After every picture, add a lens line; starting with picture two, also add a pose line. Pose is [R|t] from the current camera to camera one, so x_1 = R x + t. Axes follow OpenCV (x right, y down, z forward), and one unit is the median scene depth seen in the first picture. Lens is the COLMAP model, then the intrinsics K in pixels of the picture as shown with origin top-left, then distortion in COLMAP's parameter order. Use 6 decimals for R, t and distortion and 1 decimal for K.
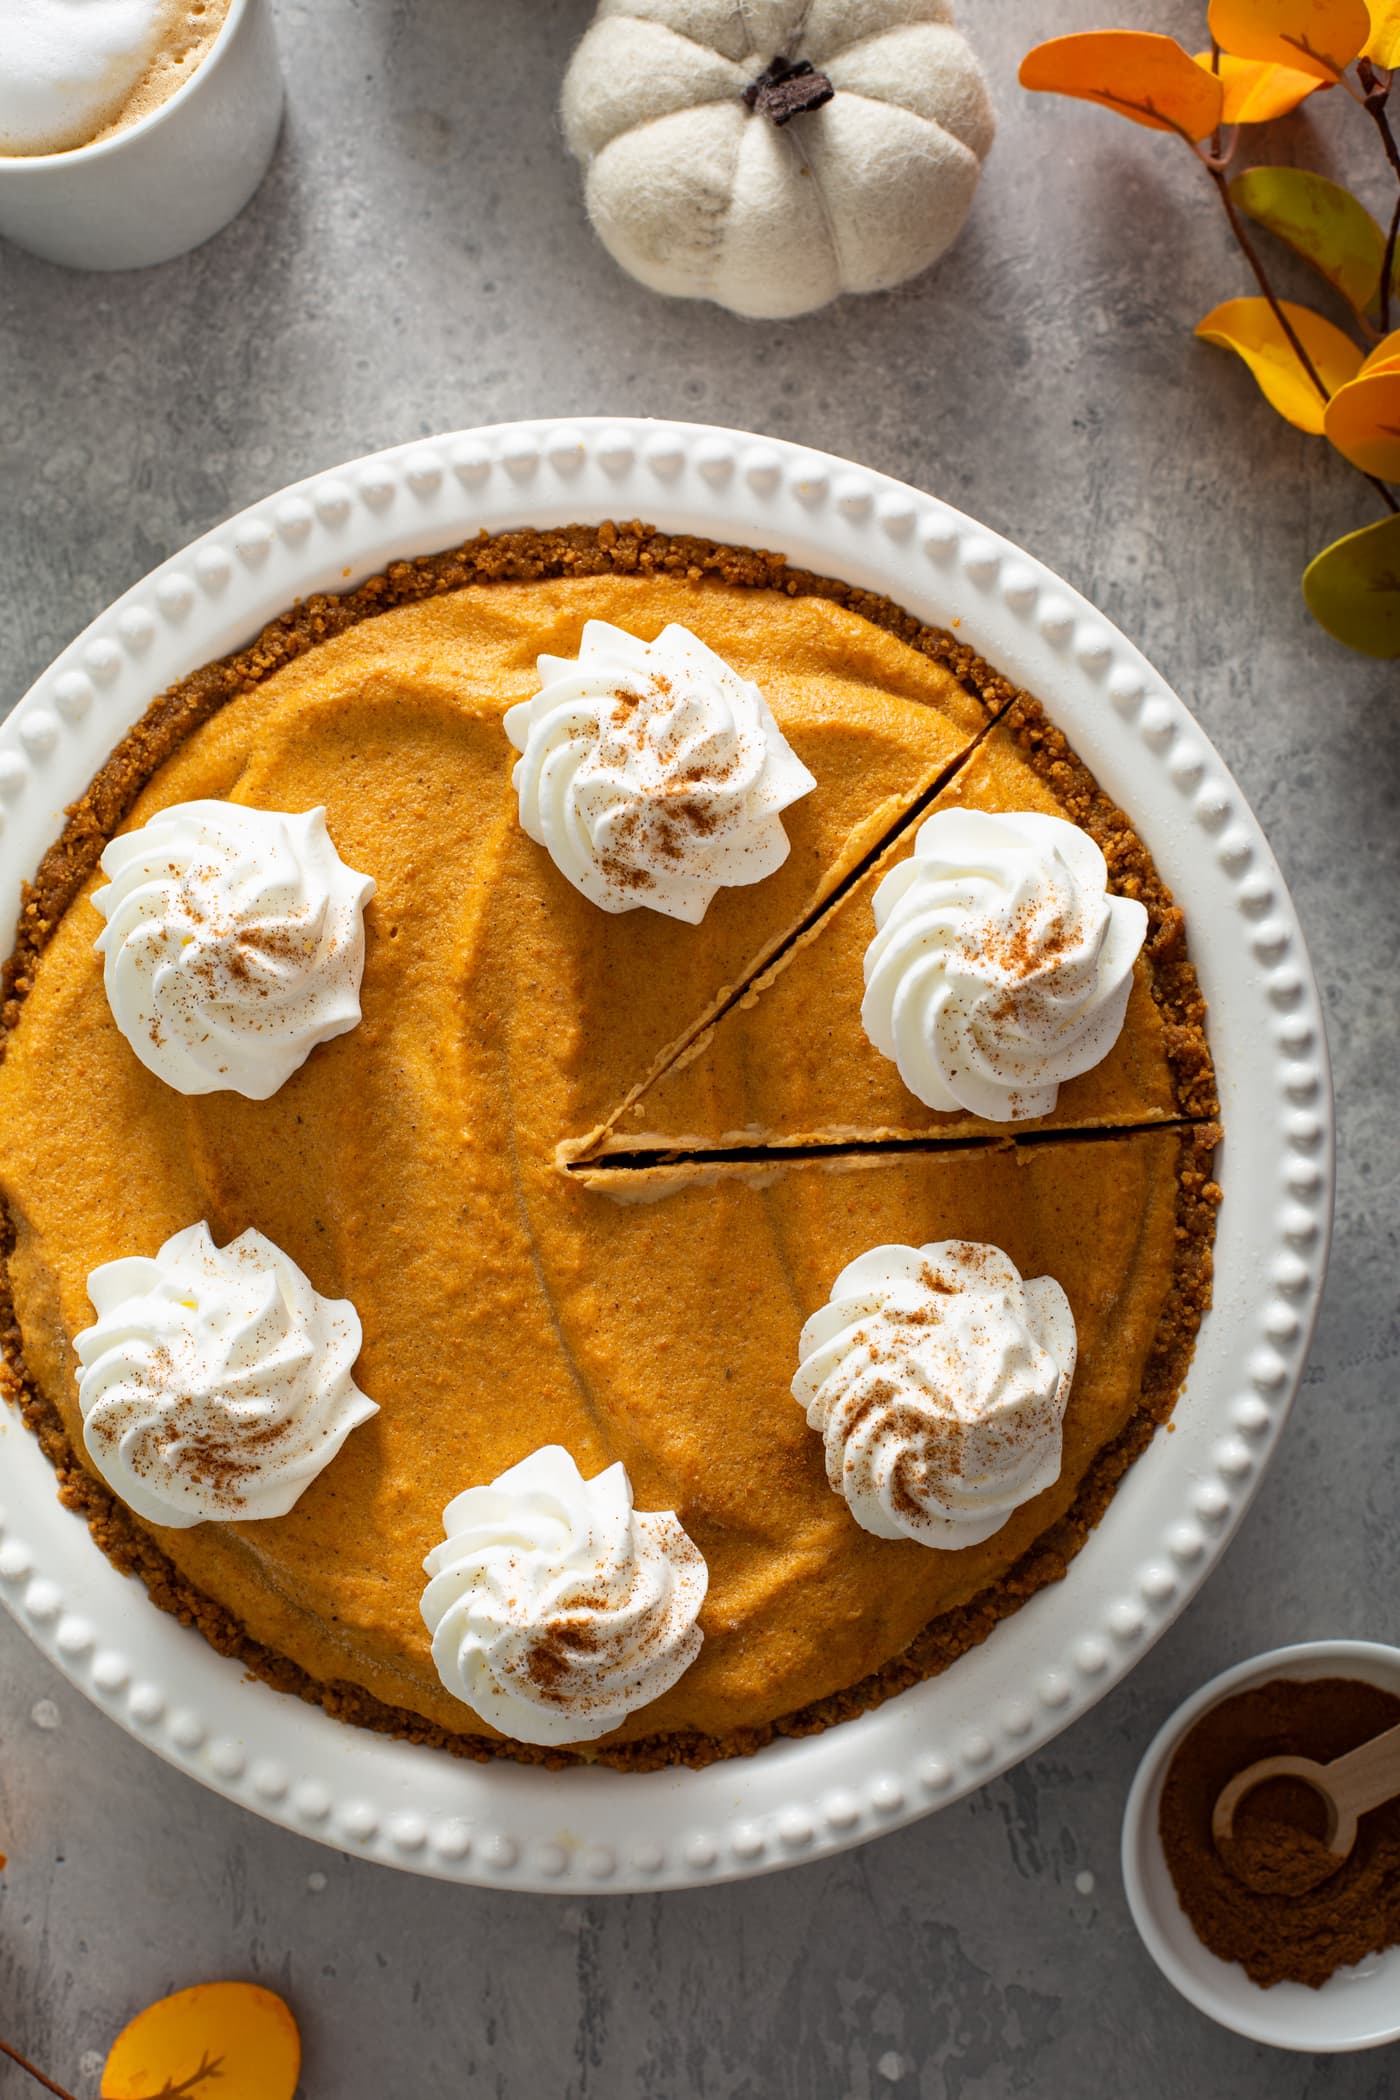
lens RADIAL K [[3360.0, 0, 700.0], [0, 3360.0, 1050.0], [0, 0, 1]] dist [-0.204013, -0.024121]
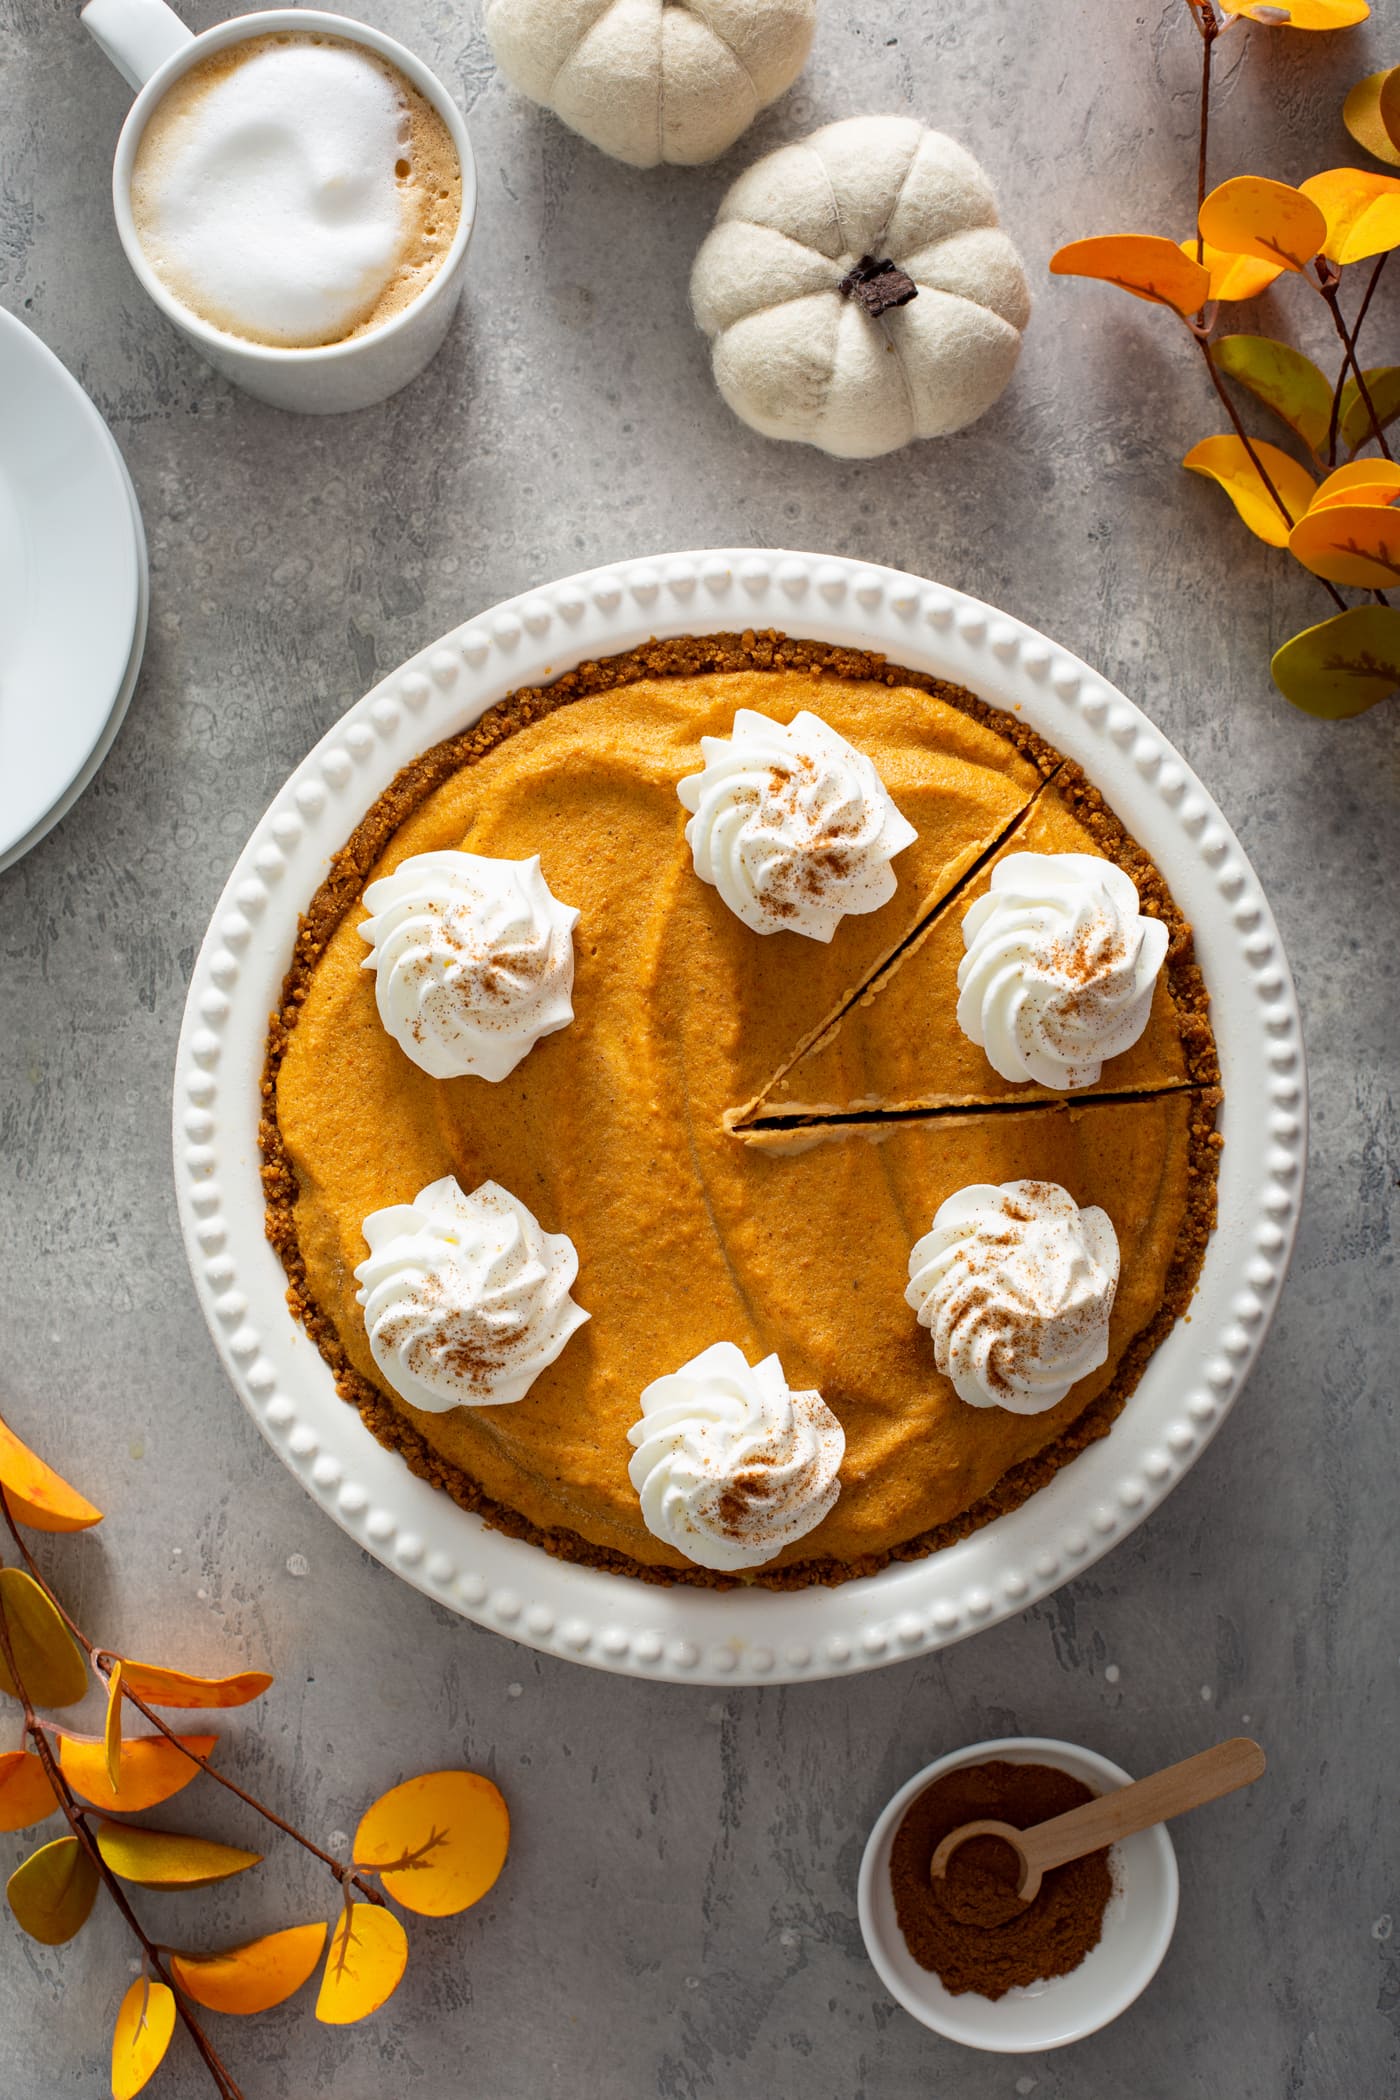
lens RADIAL K [[3360.0, 0, 700.0], [0, 3360.0, 1050.0], [0, 0, 1]] dist [-0.204013, -0.024121]
pose [[0.998133, -0.015118, 0.059179, -0.127602], [0.013370, 0.999466, 0.029824, -0.034956], [-0.059599, -0.028977, 0.997802, -0.301827]]
